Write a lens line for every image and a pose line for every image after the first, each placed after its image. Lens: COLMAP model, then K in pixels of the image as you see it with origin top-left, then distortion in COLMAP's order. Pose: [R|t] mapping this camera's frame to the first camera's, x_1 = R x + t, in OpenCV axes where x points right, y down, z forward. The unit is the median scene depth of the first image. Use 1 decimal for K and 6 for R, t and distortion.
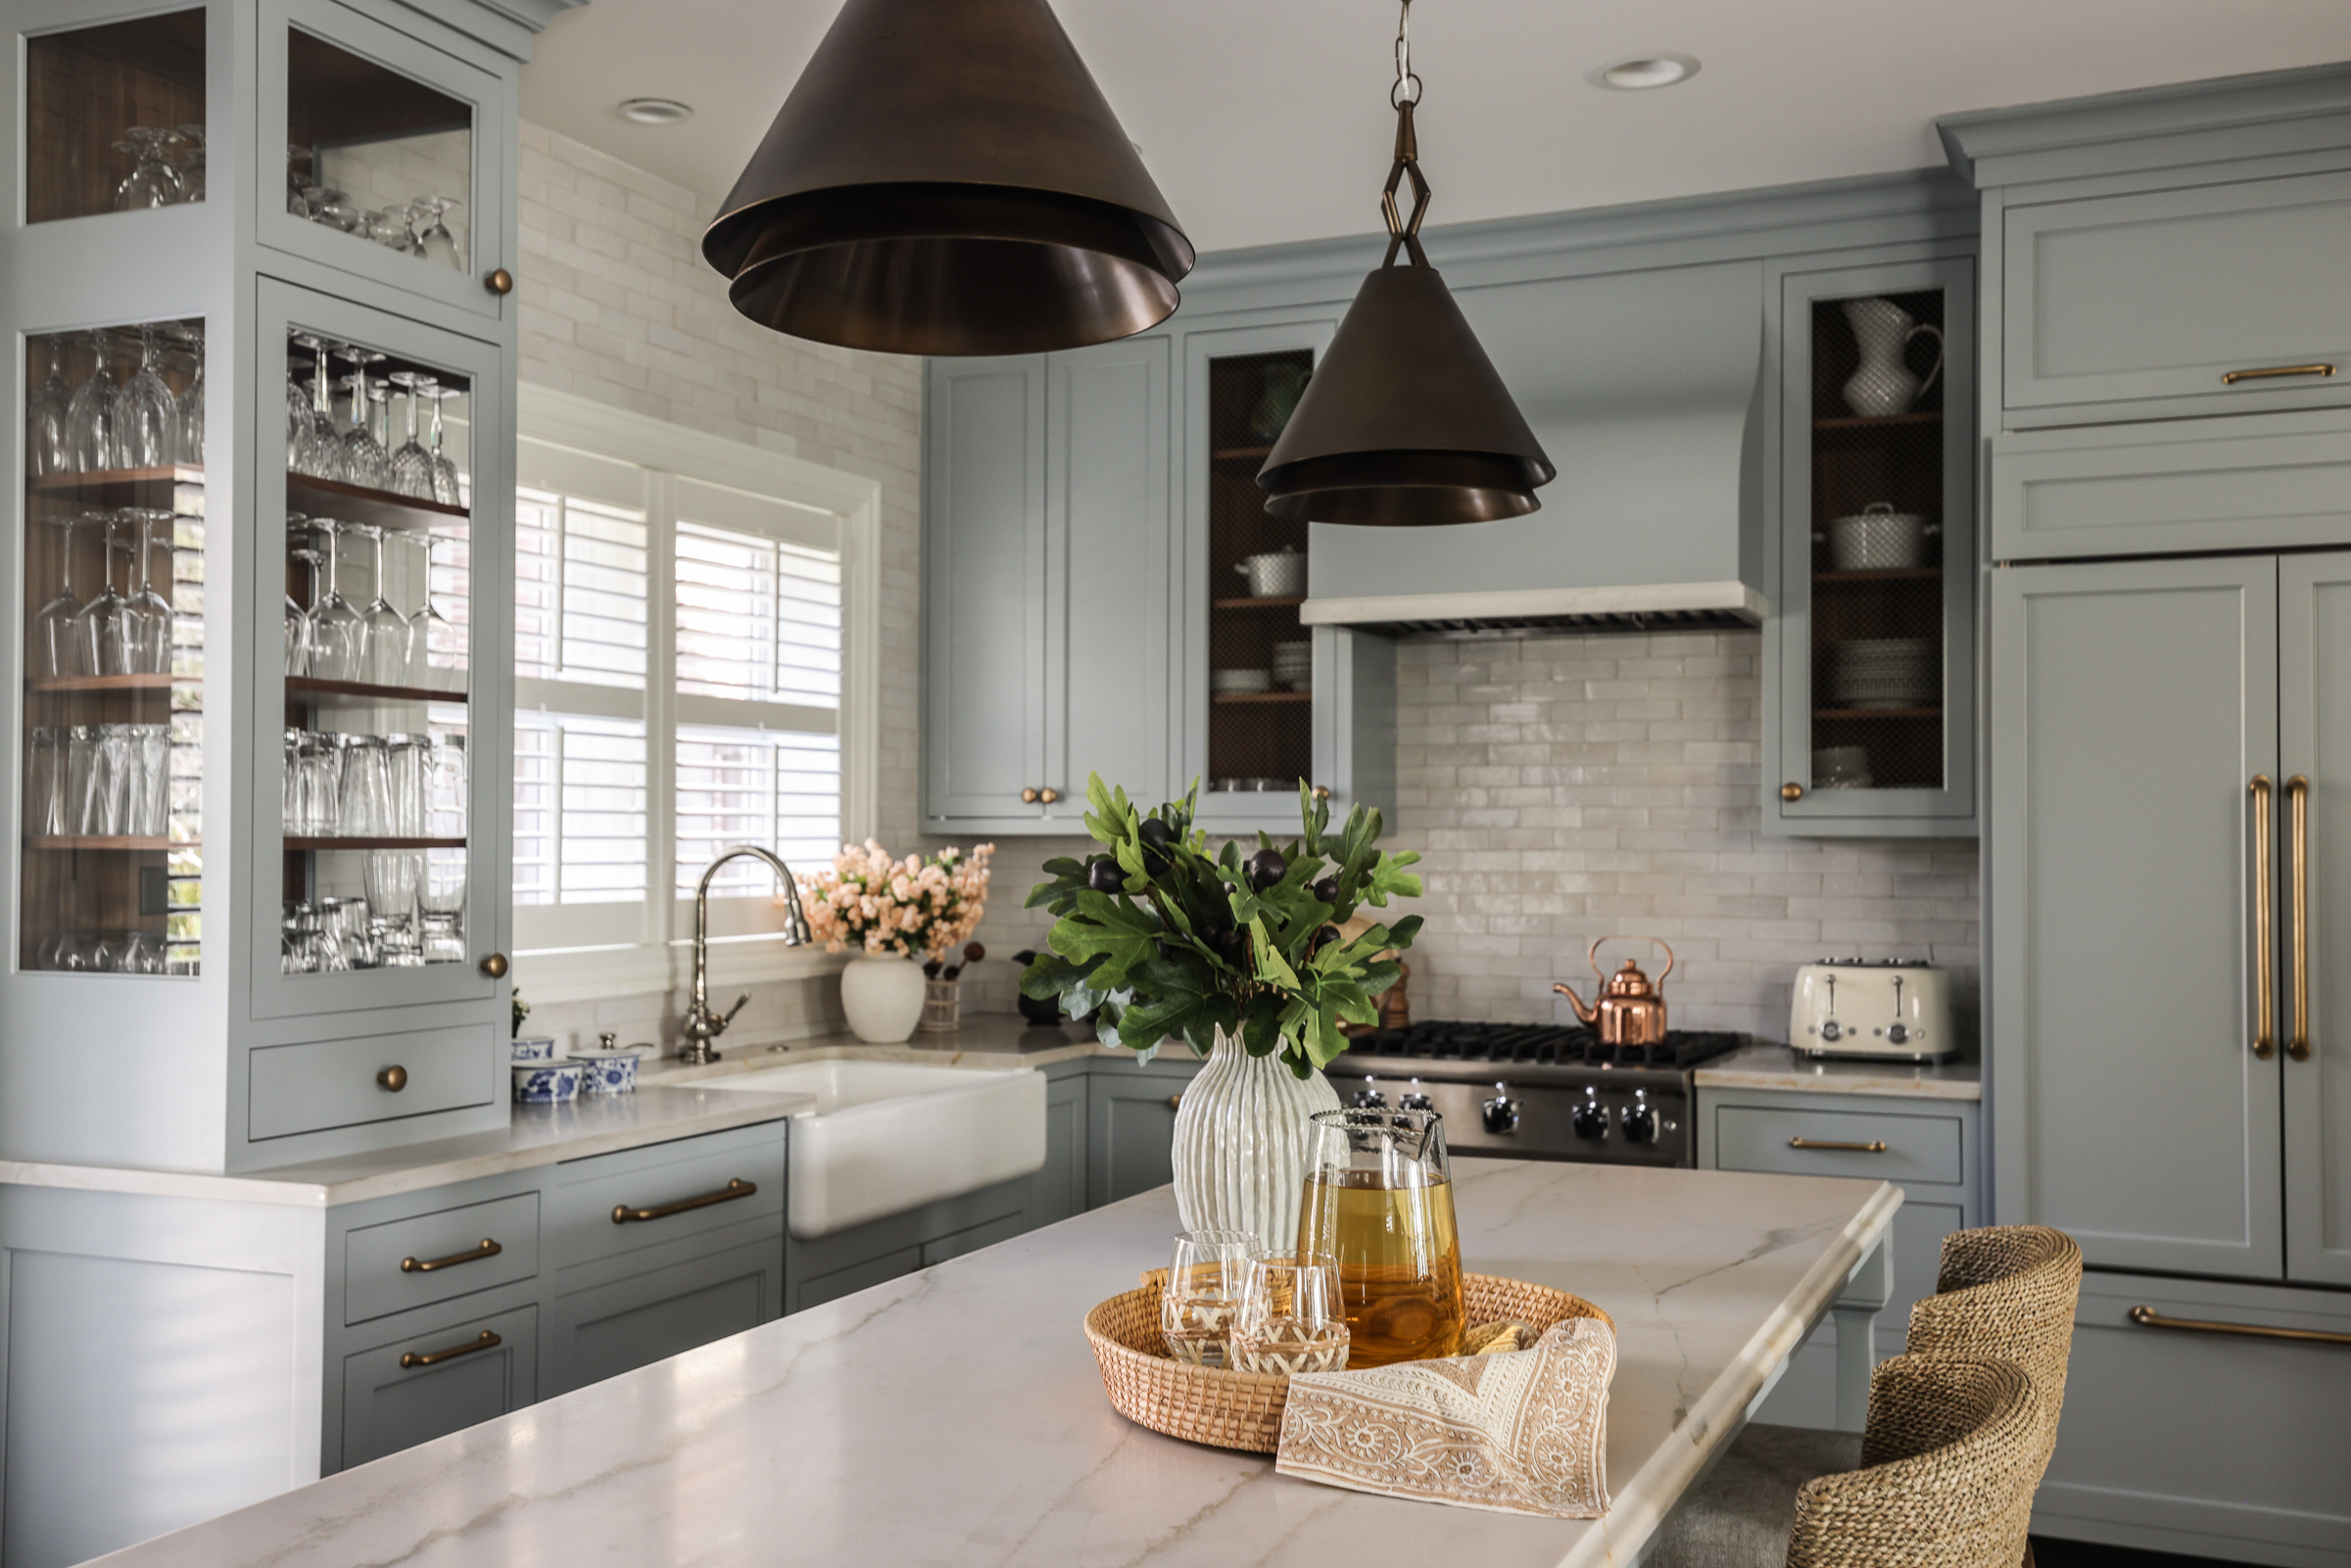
lens RADIAL K [[2224.2, 0, 1216.1], [0, 2224.2, 828.1], [0, 0, 1]] dist [0.032256, 0.000000]
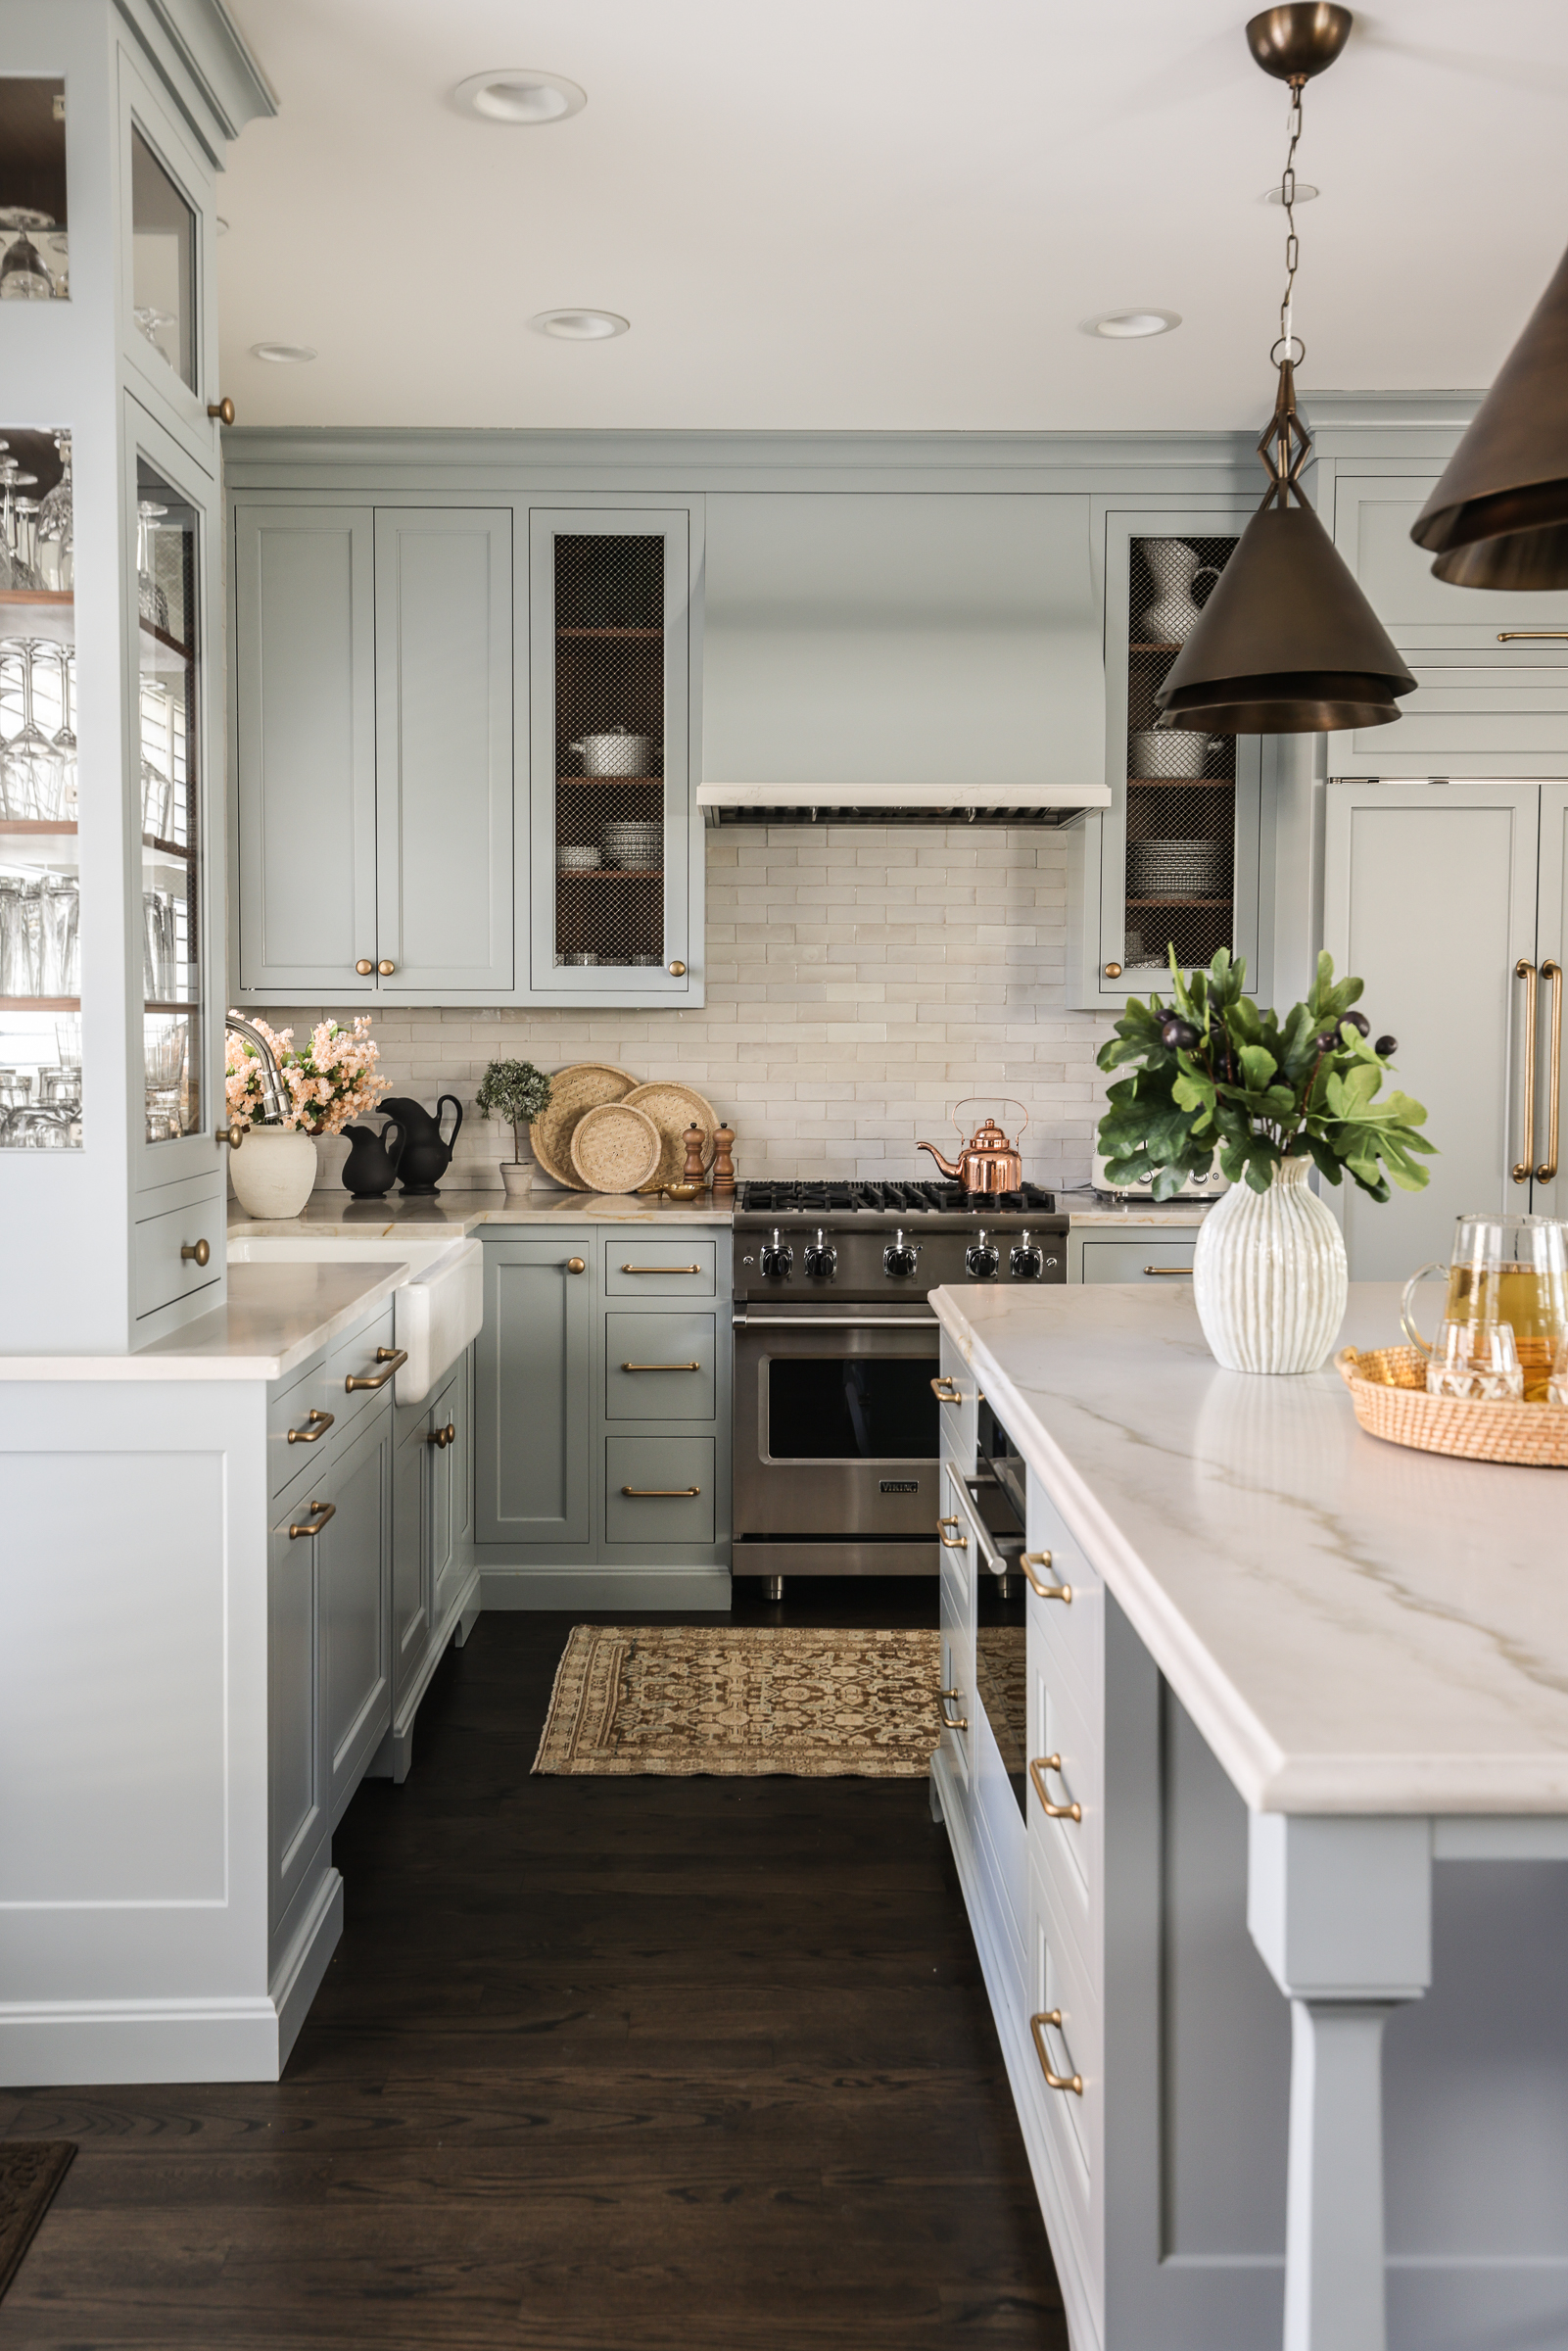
lens RADIAL K [[2224.2, 0, 793.9], [0, 2224.2, 1165.1], [0, 0, 1]] dist [0.032256, 0.000000]
pose [[0.910578, -0.026470, 0.412489, -0.365495], [-0.002071, 0.997643, 0.068593, 0.005571], [-0.413332, -0.063314, 0.908377, 0.017443]]
